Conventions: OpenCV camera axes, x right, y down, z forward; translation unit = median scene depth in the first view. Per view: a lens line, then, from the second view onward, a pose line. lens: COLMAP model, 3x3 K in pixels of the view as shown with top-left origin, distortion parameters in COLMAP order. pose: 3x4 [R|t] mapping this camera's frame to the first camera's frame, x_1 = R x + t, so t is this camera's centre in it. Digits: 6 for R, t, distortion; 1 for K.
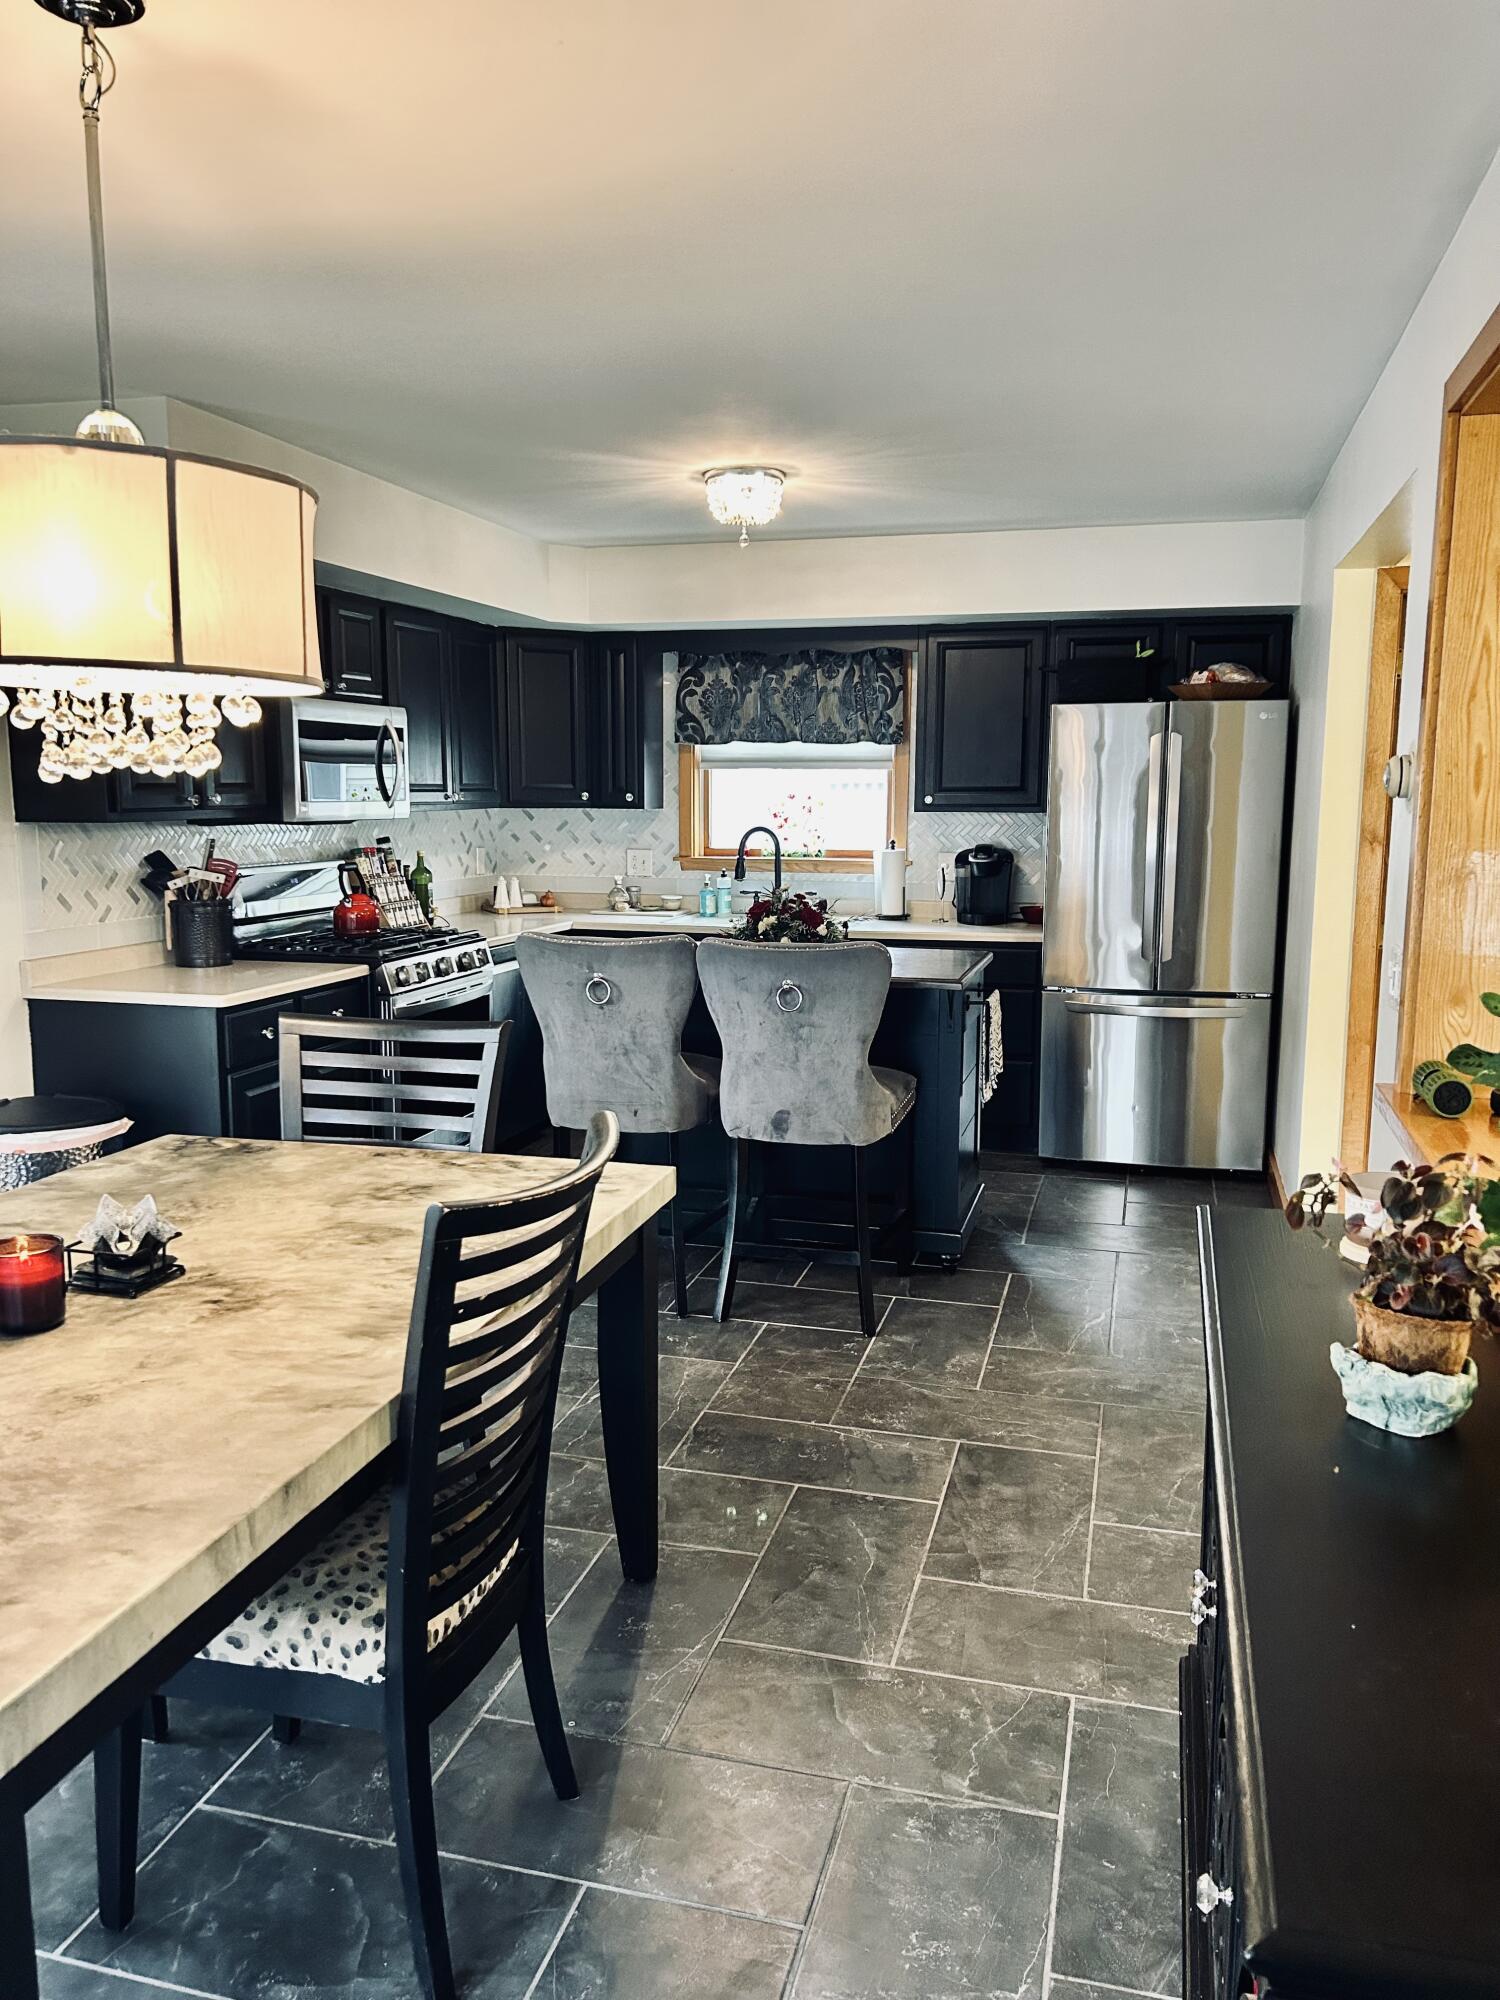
lens RADIAL K [[1510.5, 0, 748.0], [0, 1510.5, 1013.4], [0, 0, 1]] dist [0.069581, -0.091681]
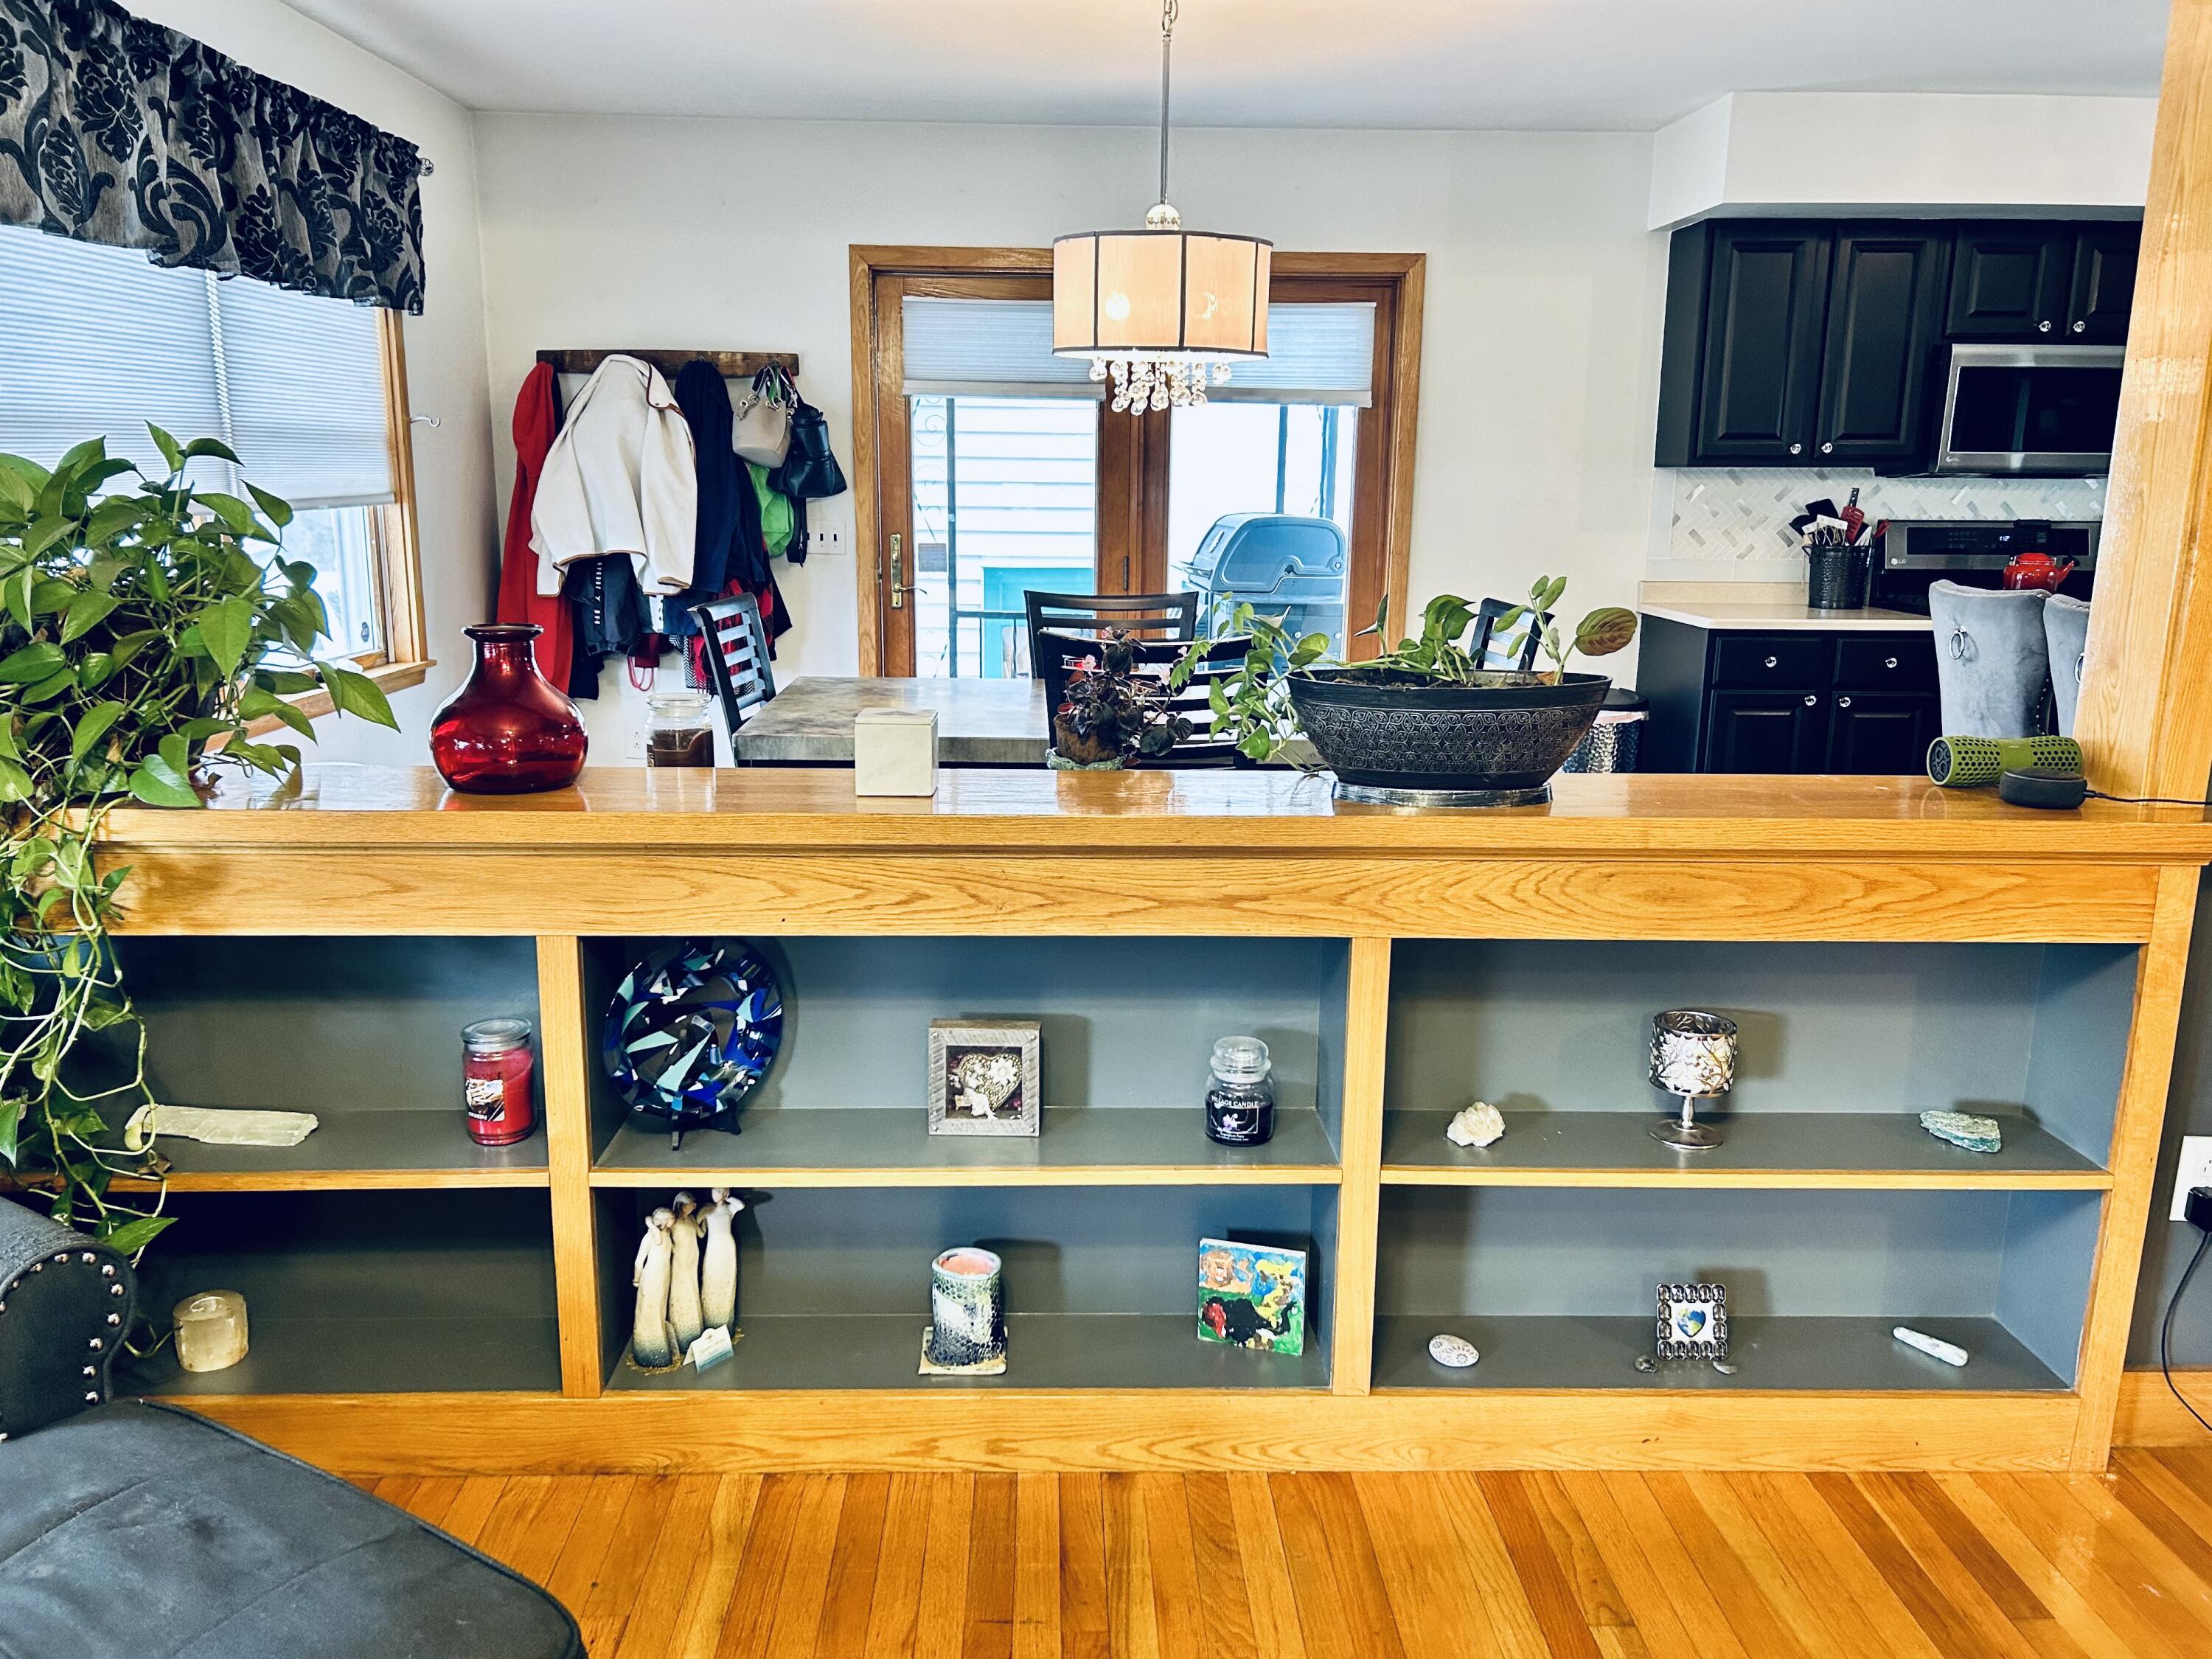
lens RADIAL K [[1670.6, 0, 1109.7], [0, 1670.6, 824.5], [0, 0, 1]] dist [0.069581, -0.091681]
pose [[0.295999, 0.198206, -0.934398, 0.704326], [-0.151755, 0.975568, 0.158866, 0.006267], [0.943056, 0.094775, 0.318845, 0.175054]]
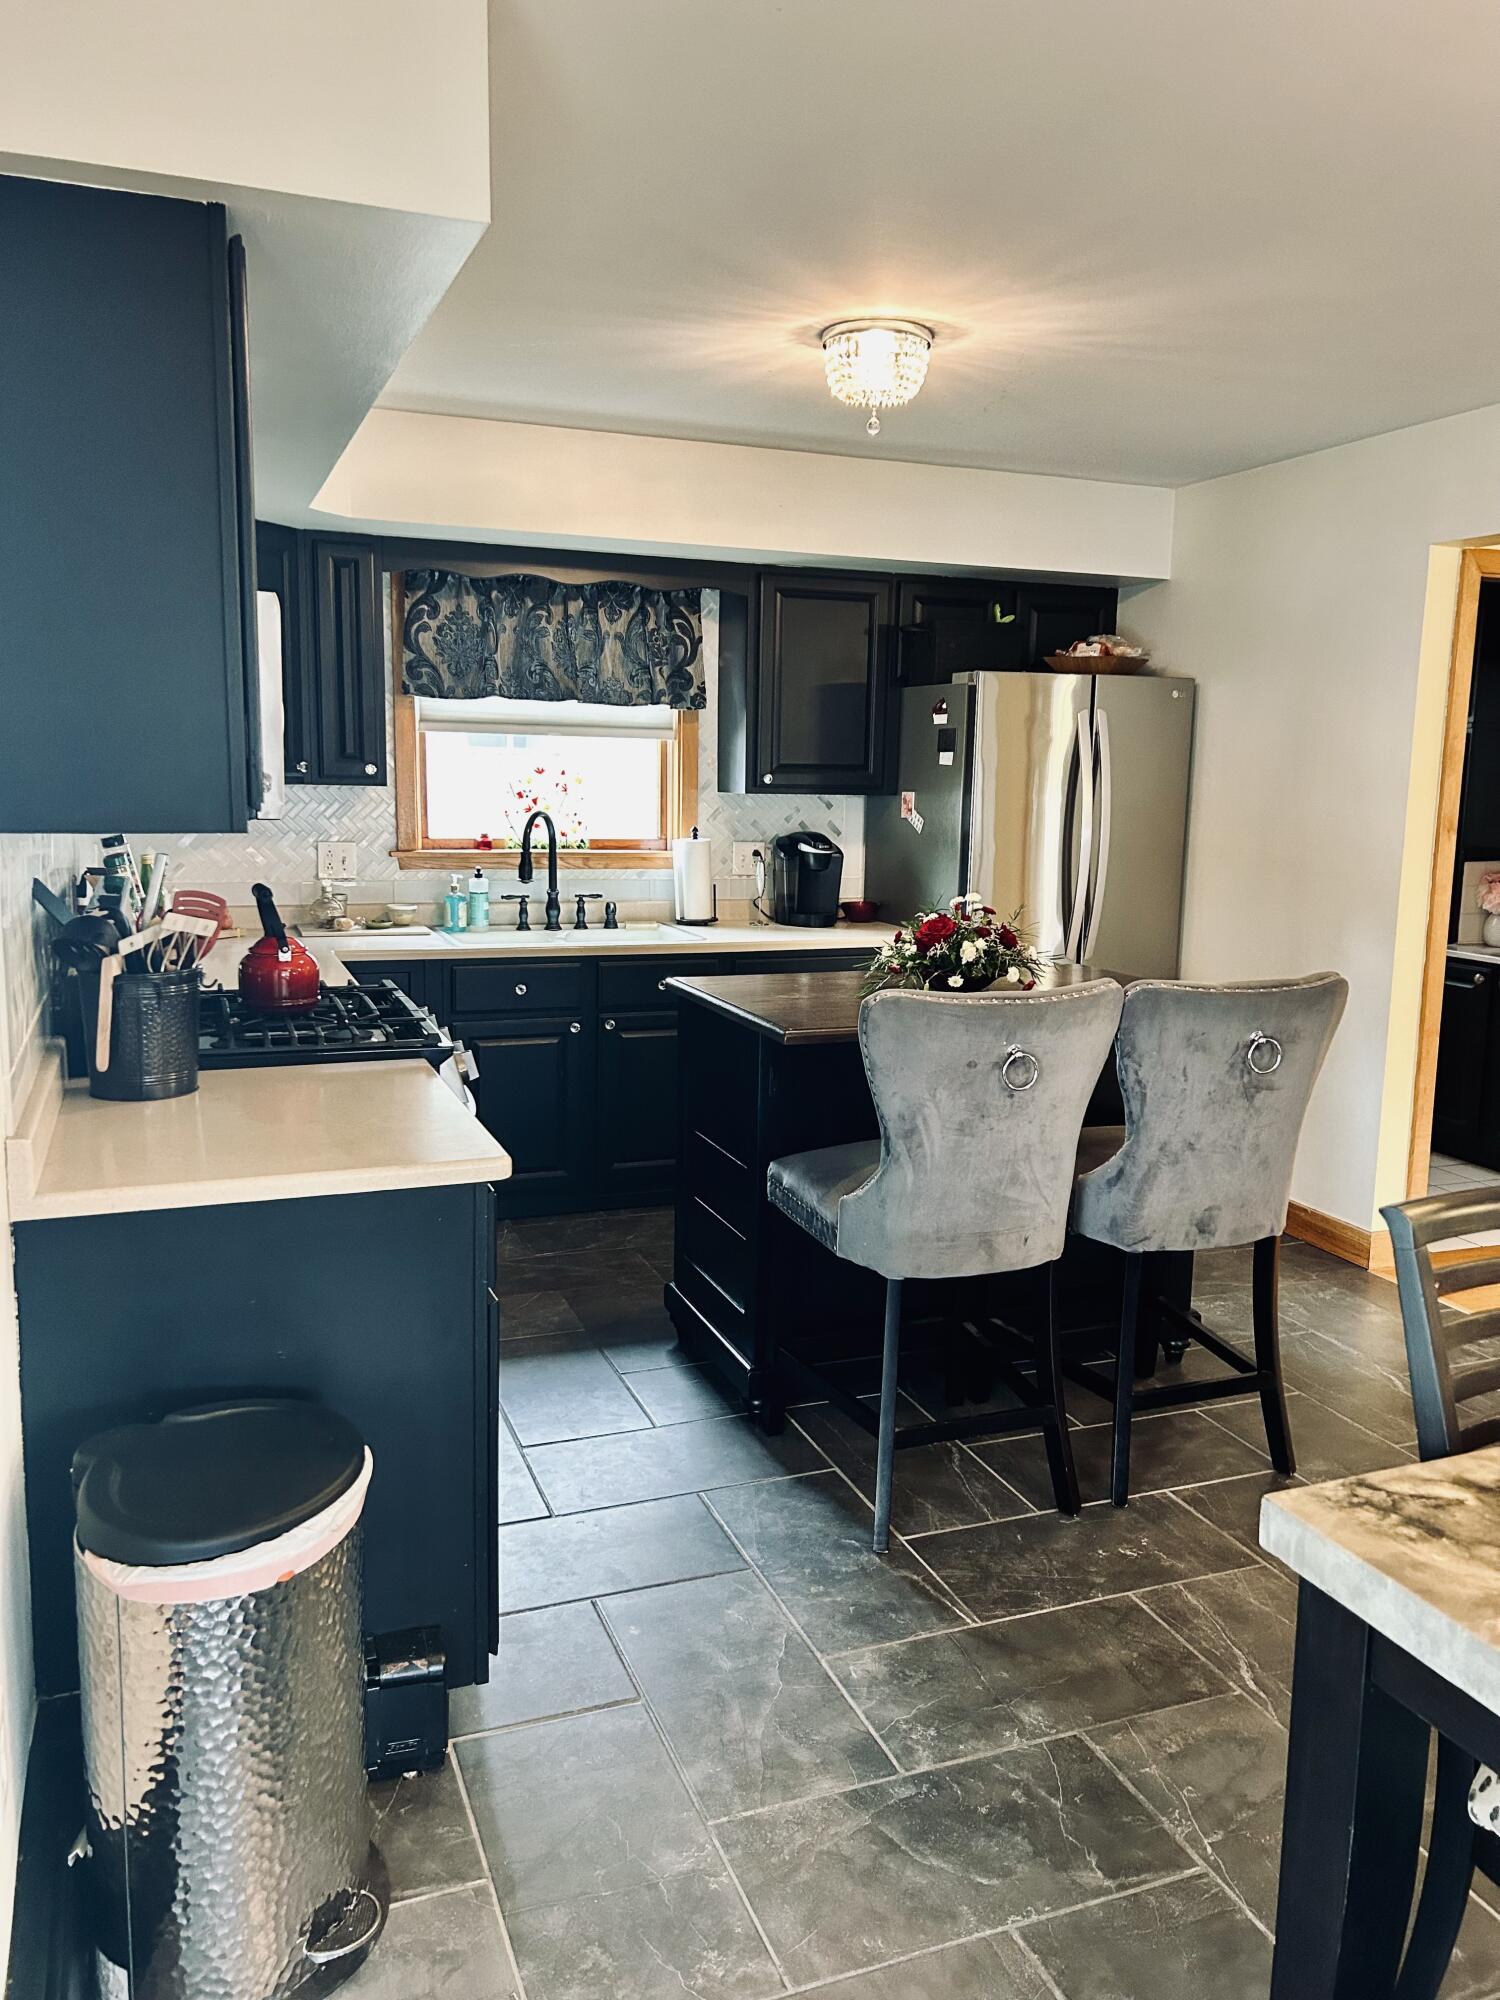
lens RADIAL K [[1510.5, 0, 760.0], [0, 1510.5, 995.1], [0, 0, 1]] dist [0.069581, -0.091681]
pose [[0.801441, -0.078769, 0.592864, -0.556525], [0.072912, 0.996763, 0.033867, -0.075775], [-0.593612, 0.016084, 0.804590, 0.500837]]
